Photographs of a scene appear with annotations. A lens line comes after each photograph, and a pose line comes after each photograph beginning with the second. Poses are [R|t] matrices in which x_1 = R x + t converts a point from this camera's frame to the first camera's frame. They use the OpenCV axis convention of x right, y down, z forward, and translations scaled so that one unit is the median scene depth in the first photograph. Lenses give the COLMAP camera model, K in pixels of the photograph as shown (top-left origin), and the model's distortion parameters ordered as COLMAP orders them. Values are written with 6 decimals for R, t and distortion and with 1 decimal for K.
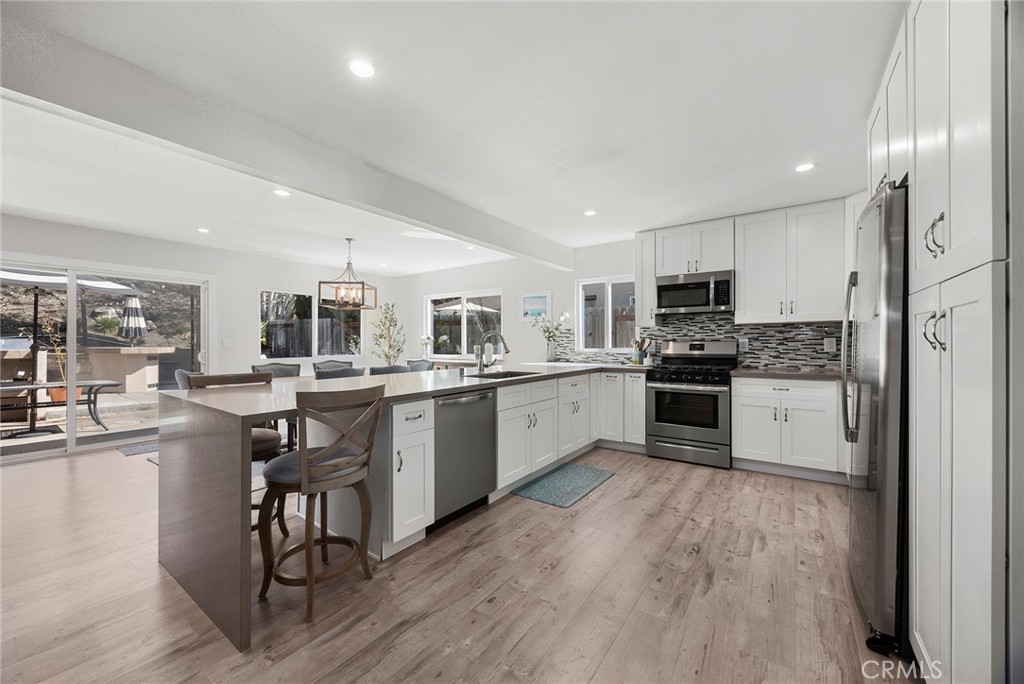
lens RADIAL K [[391.5, 0, 497.6], [0, 391.5, 350.8], [0, 0, 1]] dist [-0.000601, 0.000533]
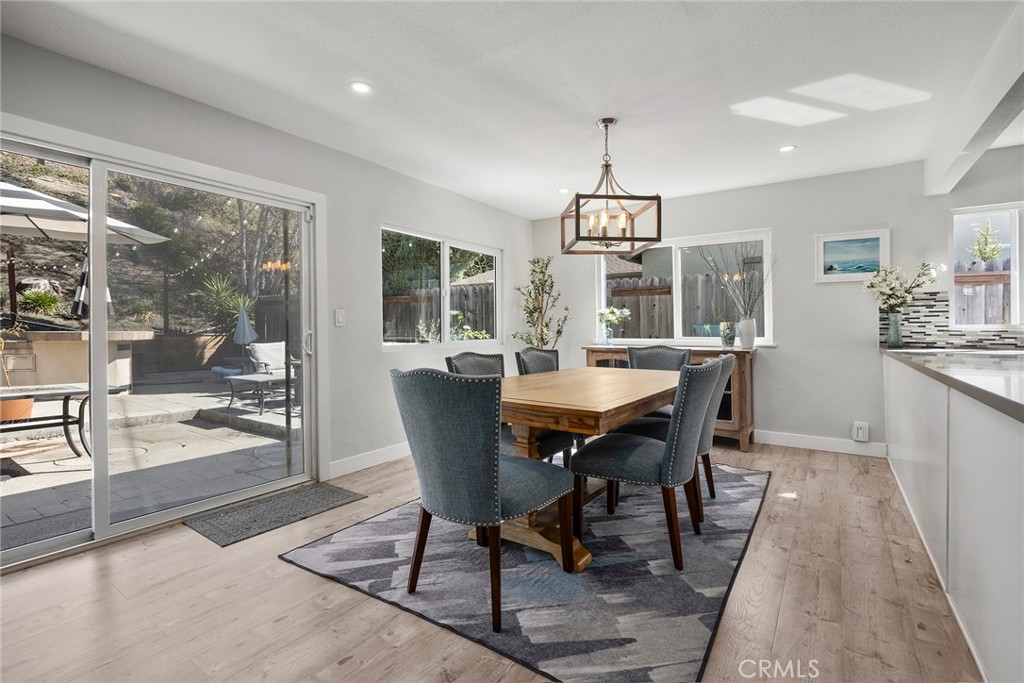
lens RADIAL K [[464.5, 0, 497.7], [0, 464.5, 330.4], [0, 0, 1]] dist [-0.007964, 0.000360]
pose [[0.999279, -0.003479, 0.037801, -0.647743], [0.004156, 0.999832, -0.017847, 0.015139], [-0.037732, 0.017991, 0.999126, 0.436197]]
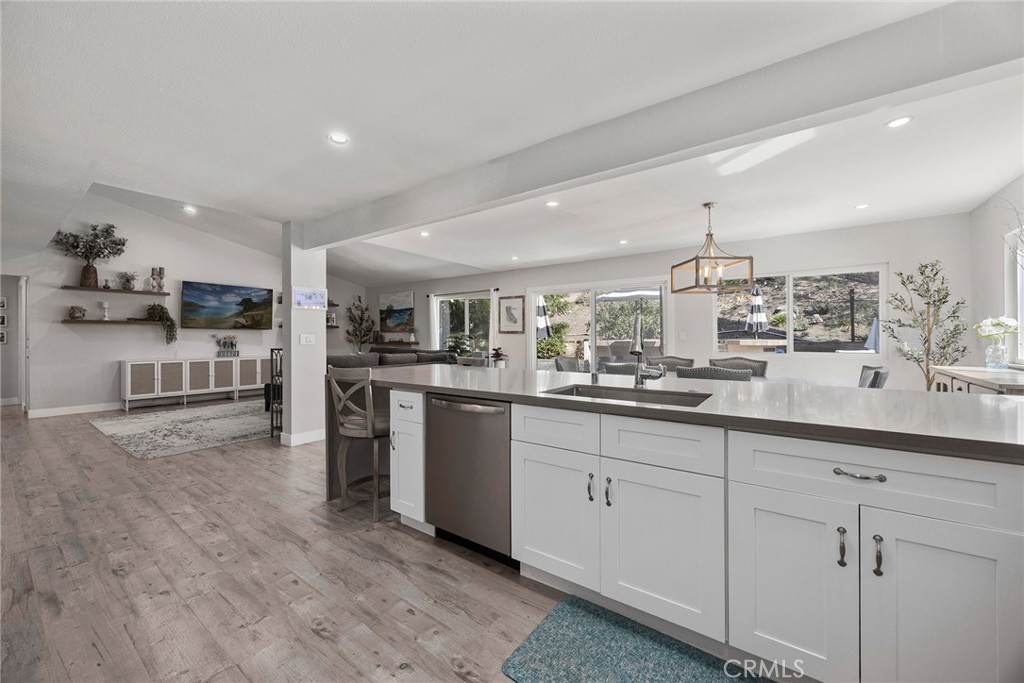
lens RADIAL K [[391.5, 0, 523.2], [0, 391.5, 343.0], [0, 0, 1]] dist [-0.000601, 0.000533]
pose [[0.024737, 0.016455, -0.999559, 0.464487], [-0.017492, 0.999719, 0.016025, -0.012786], [0.999541, 0.017087, 0.025018, 0.706537]]
